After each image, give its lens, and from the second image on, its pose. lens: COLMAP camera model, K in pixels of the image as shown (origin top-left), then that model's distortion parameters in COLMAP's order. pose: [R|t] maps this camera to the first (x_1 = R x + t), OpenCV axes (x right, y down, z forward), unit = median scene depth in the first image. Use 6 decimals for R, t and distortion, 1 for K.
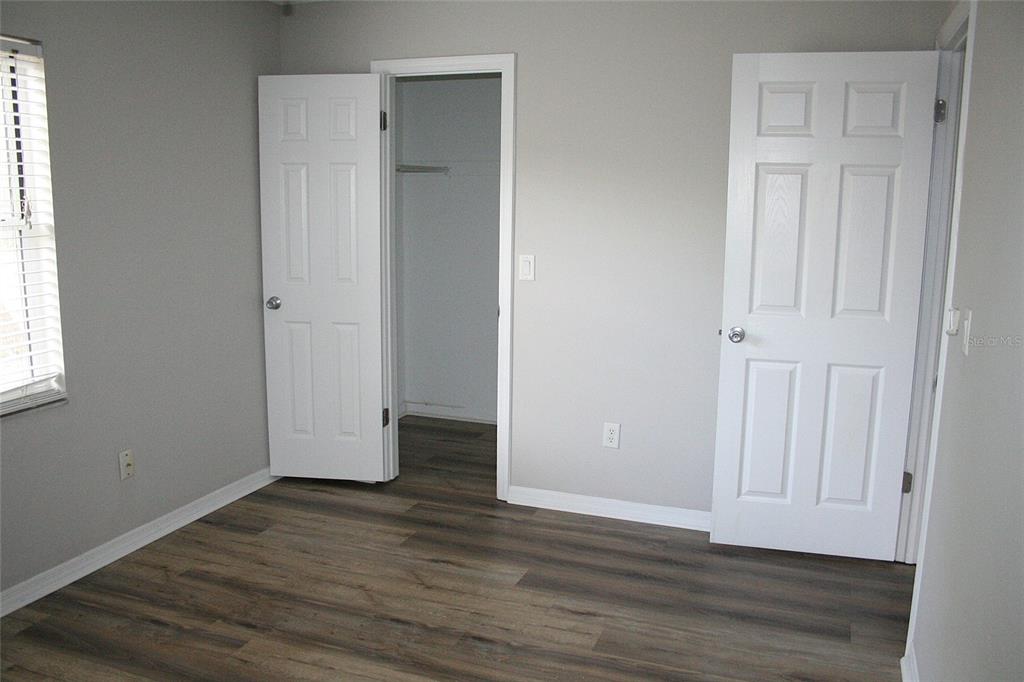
lens RADIAL K [[865.7, 0, 510.8], [0, 865.7, 346.6], [0, 0, 1]] dist [-0.015095, -0.001188]
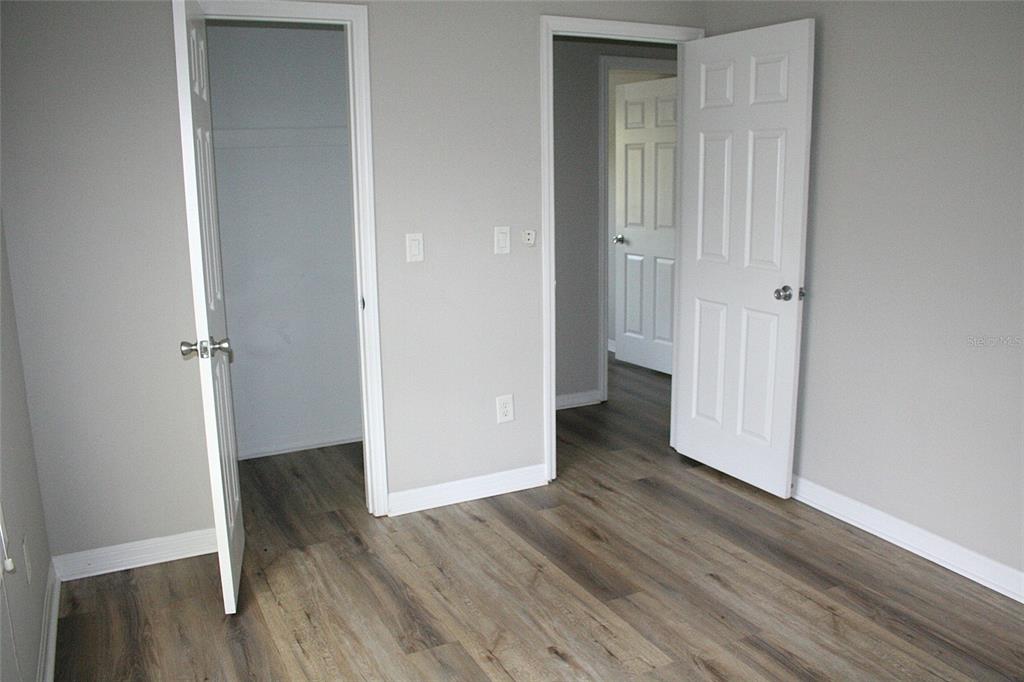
lens RADIAL K [[865.7, 0, 513.4], [0, 865.7, 338.1], [0, 0, 1]] dist [-0.015095, -0.001188]
pose [[0.723843, 0.102318, -0.682336, 1.352052], [-0.095827, 0.994267, 0.047436, 0.126621], [0.683278, 0.031050, 0.729498, -0.464278]]
